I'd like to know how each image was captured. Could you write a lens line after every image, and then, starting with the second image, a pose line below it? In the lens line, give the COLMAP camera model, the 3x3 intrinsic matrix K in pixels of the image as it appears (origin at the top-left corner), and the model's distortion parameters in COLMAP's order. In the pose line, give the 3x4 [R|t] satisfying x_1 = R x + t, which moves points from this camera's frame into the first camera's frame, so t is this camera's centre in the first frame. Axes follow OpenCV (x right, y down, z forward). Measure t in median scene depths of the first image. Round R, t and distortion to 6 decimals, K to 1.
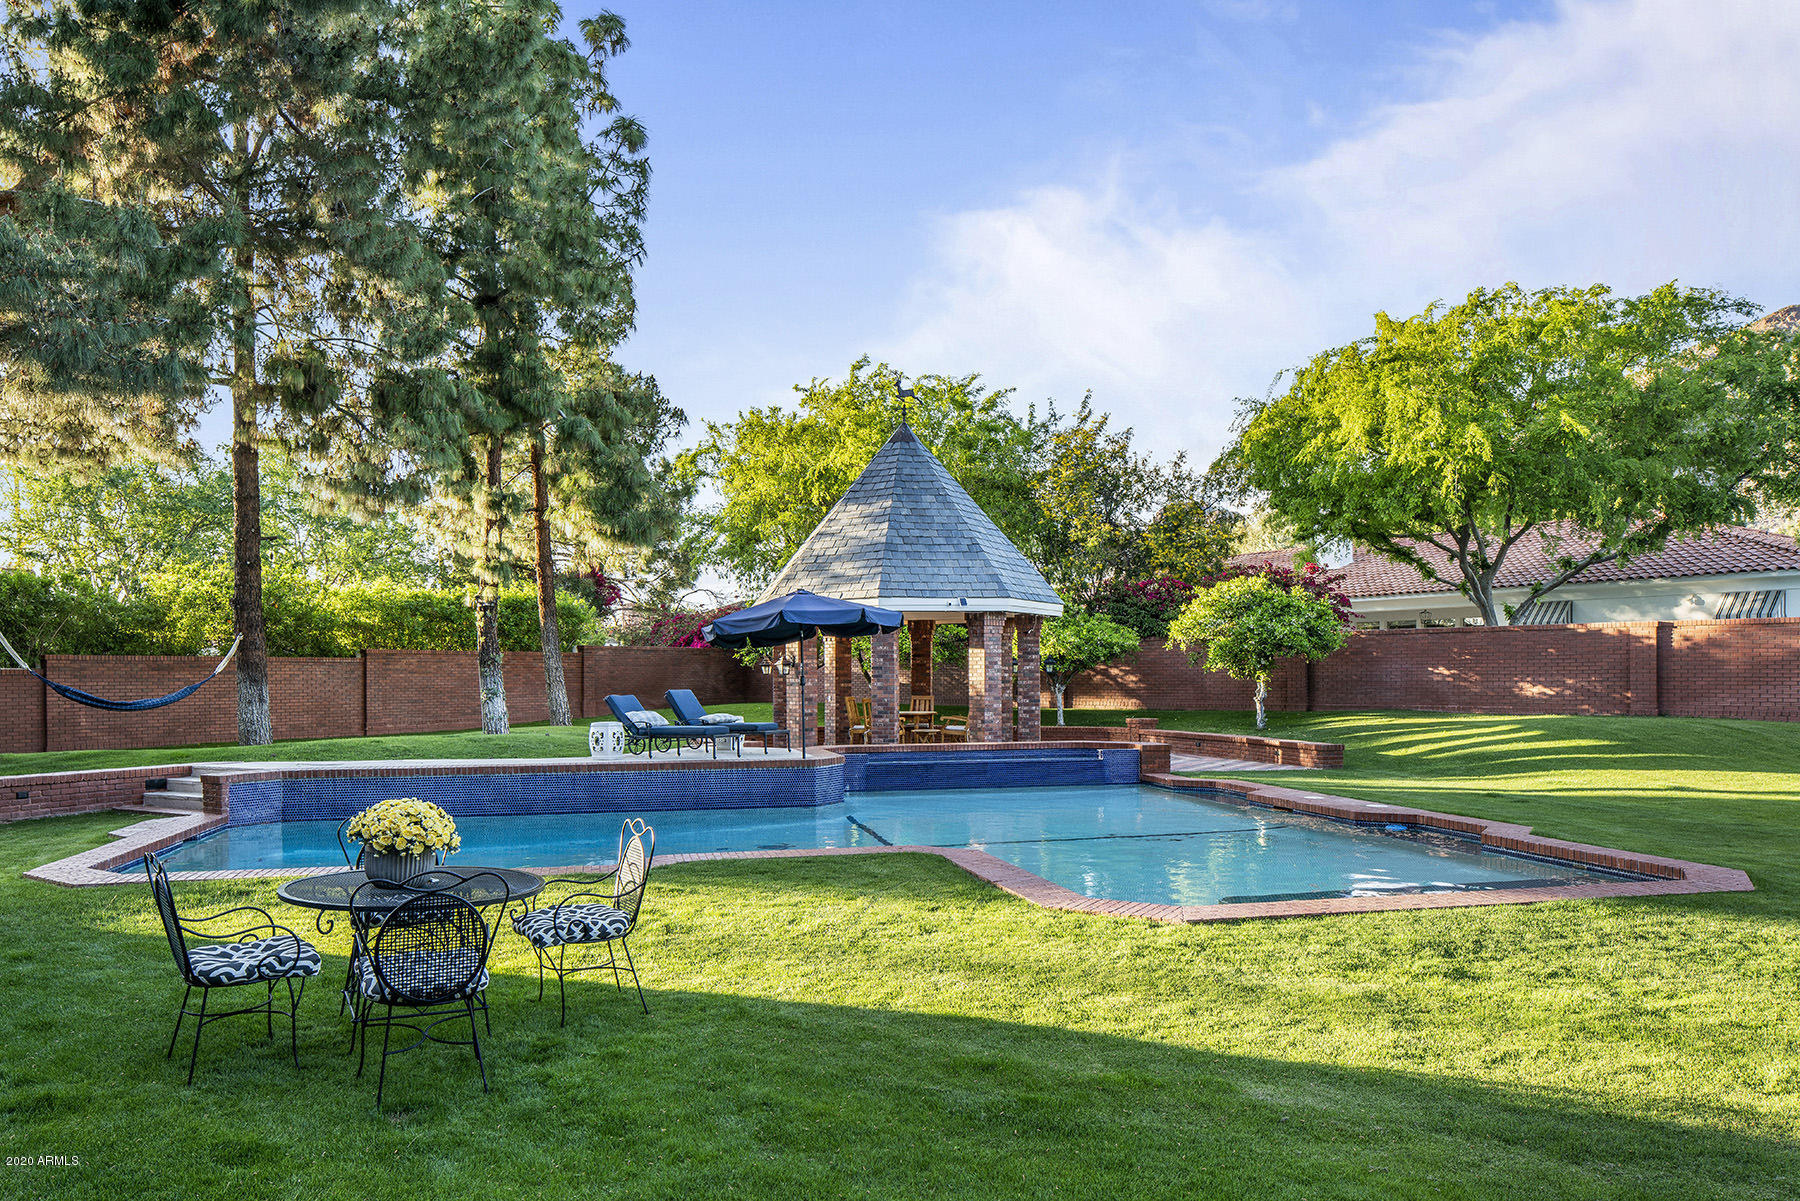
lens RADIAL K [[1242.6, 0, 924.3], [0, 1242.6, 692.5], [0, 0, 1]] dist [0.005504, -0.020501]
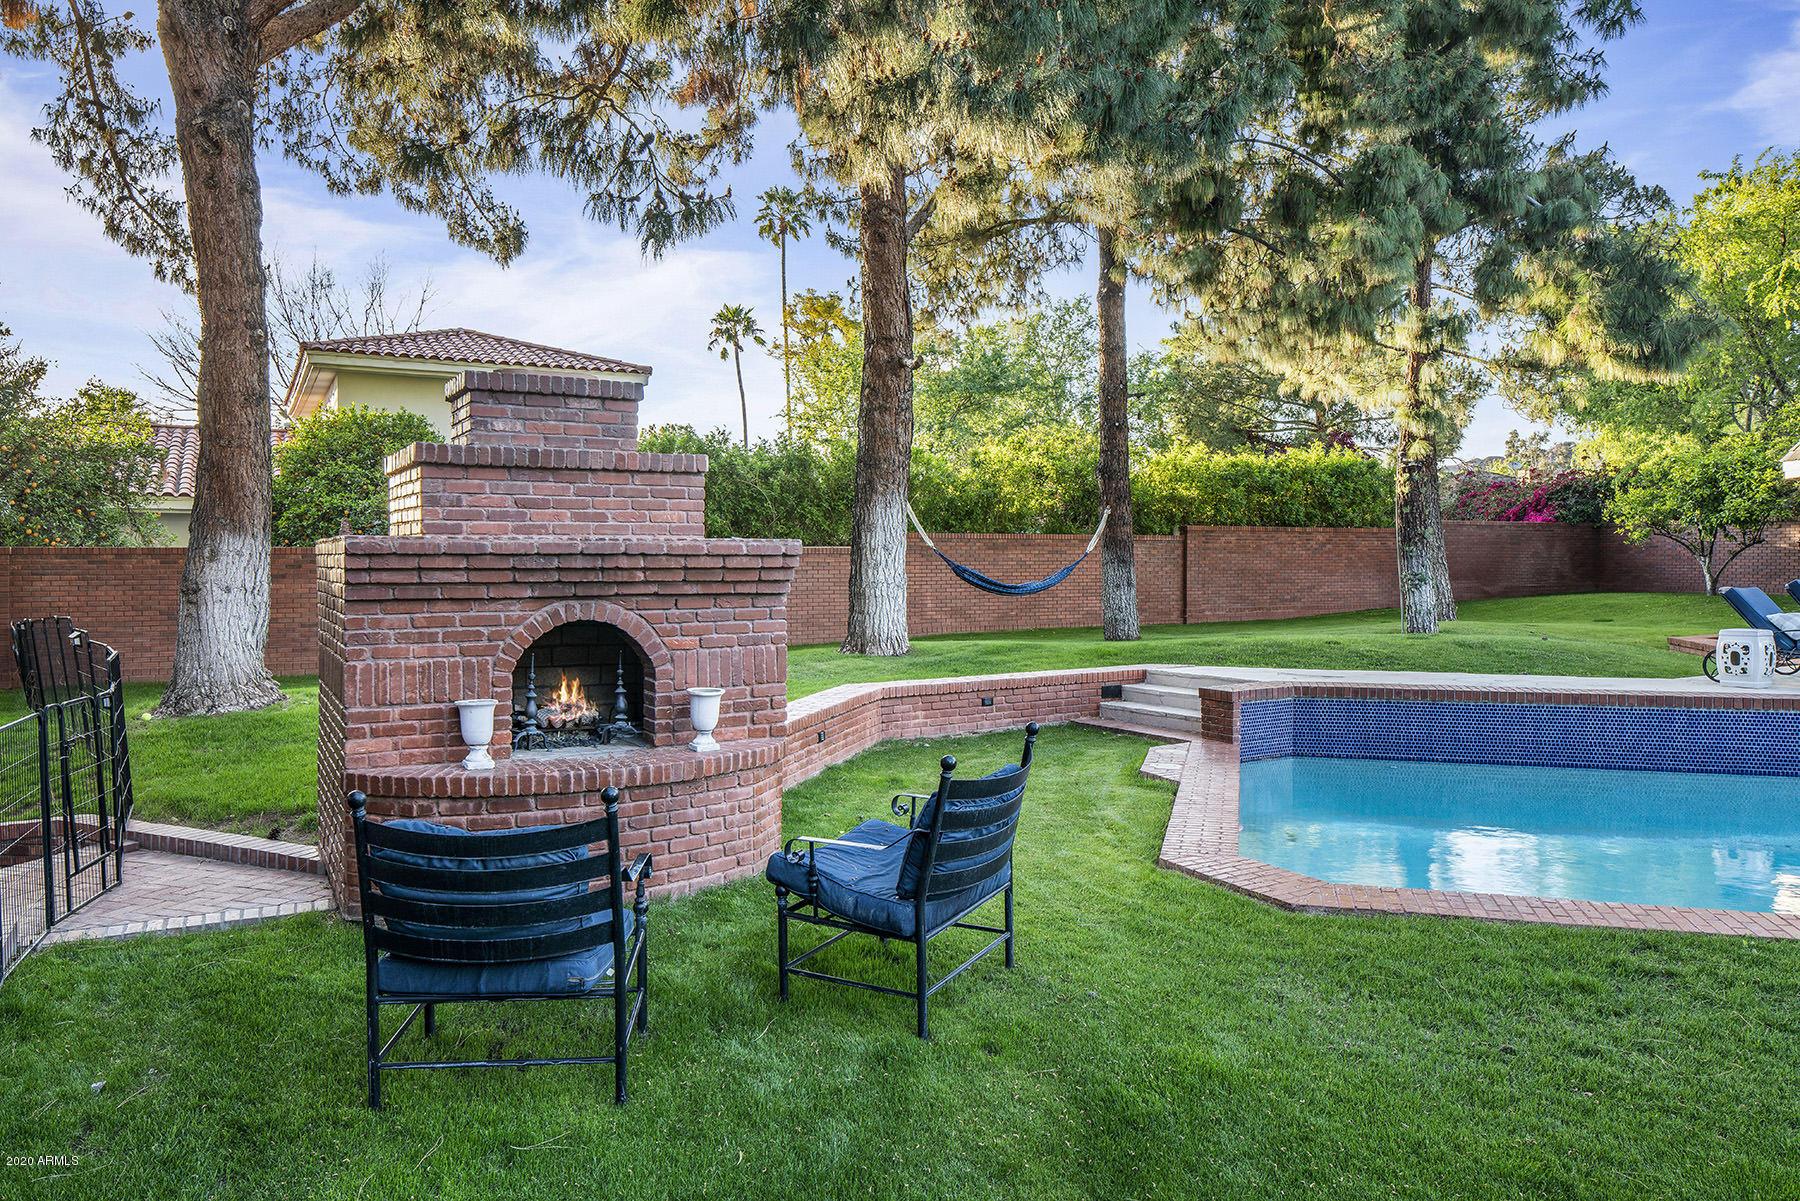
lens RADIAL K [[1242.6, 0, 905.0], [0, 1242.6, 596.4], [0, 0, 1]] dist [0.005504, -0.020501]
pose [[0.870262, 0.018612, -0.492238, -0.216393], [-0.009448, 0.999733, 0.021097, -0.001649], [0.492499, -0.013710, 0.870205, 0.153432]]
